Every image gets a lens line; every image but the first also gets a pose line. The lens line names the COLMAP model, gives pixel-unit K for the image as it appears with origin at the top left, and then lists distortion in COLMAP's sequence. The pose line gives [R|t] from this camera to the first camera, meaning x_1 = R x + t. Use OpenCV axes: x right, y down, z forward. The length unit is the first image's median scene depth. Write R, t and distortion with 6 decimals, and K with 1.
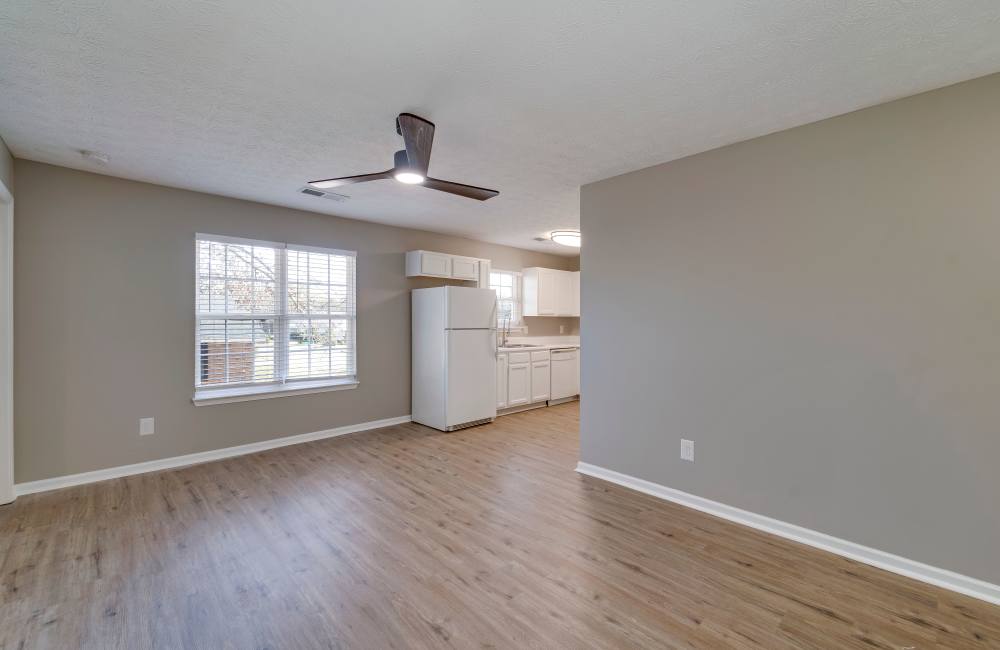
lens RADIAL K [[433.0, 0, 481.1], [0, 433.0, 322.7], [0, 0, 1]] dist [0.000337, 0.000061]
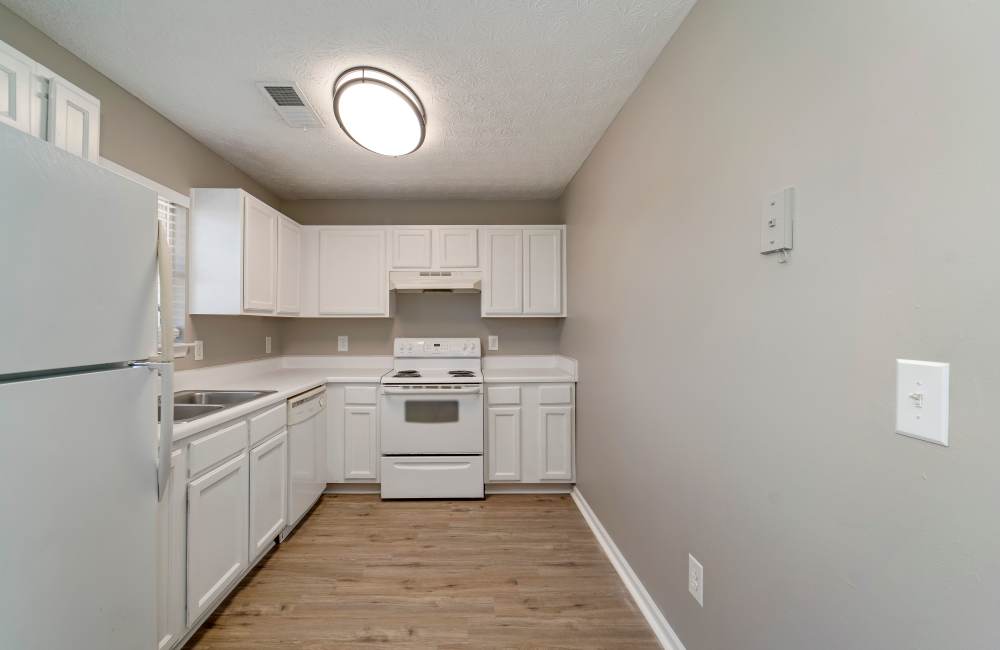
lens RADIAL K [[433.0, 0, 481.1], [0, 433.0, 322.7], [0, 0, 1]] dist [0.000337, 0.000061]
pose [[0.655749, 0.010399, 0.754907, -0.027787], [-0.002800, 0.999932, -0.011342, -0.005523], [-0.754974, 0.005324, 0.655733, 0.739049]]
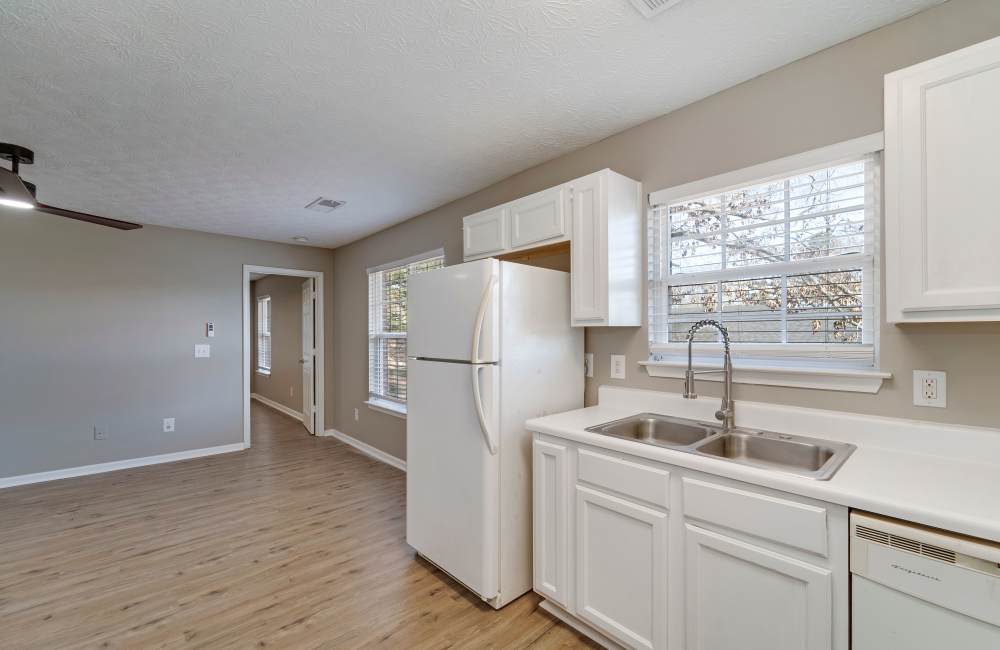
lens RADIAL K [[426.1, 0, 500.0], [0, 426.1, 325.0], [0, 0, 1]] dist [-0.000635, 0.000086]
pose [[-0.013680, -0.011920, -0.999835, 0.414375], [0.003113, 0.999924, -0.011964, -0.016027], [0.999902, -0.003276, -0.013642, 1.046144]]
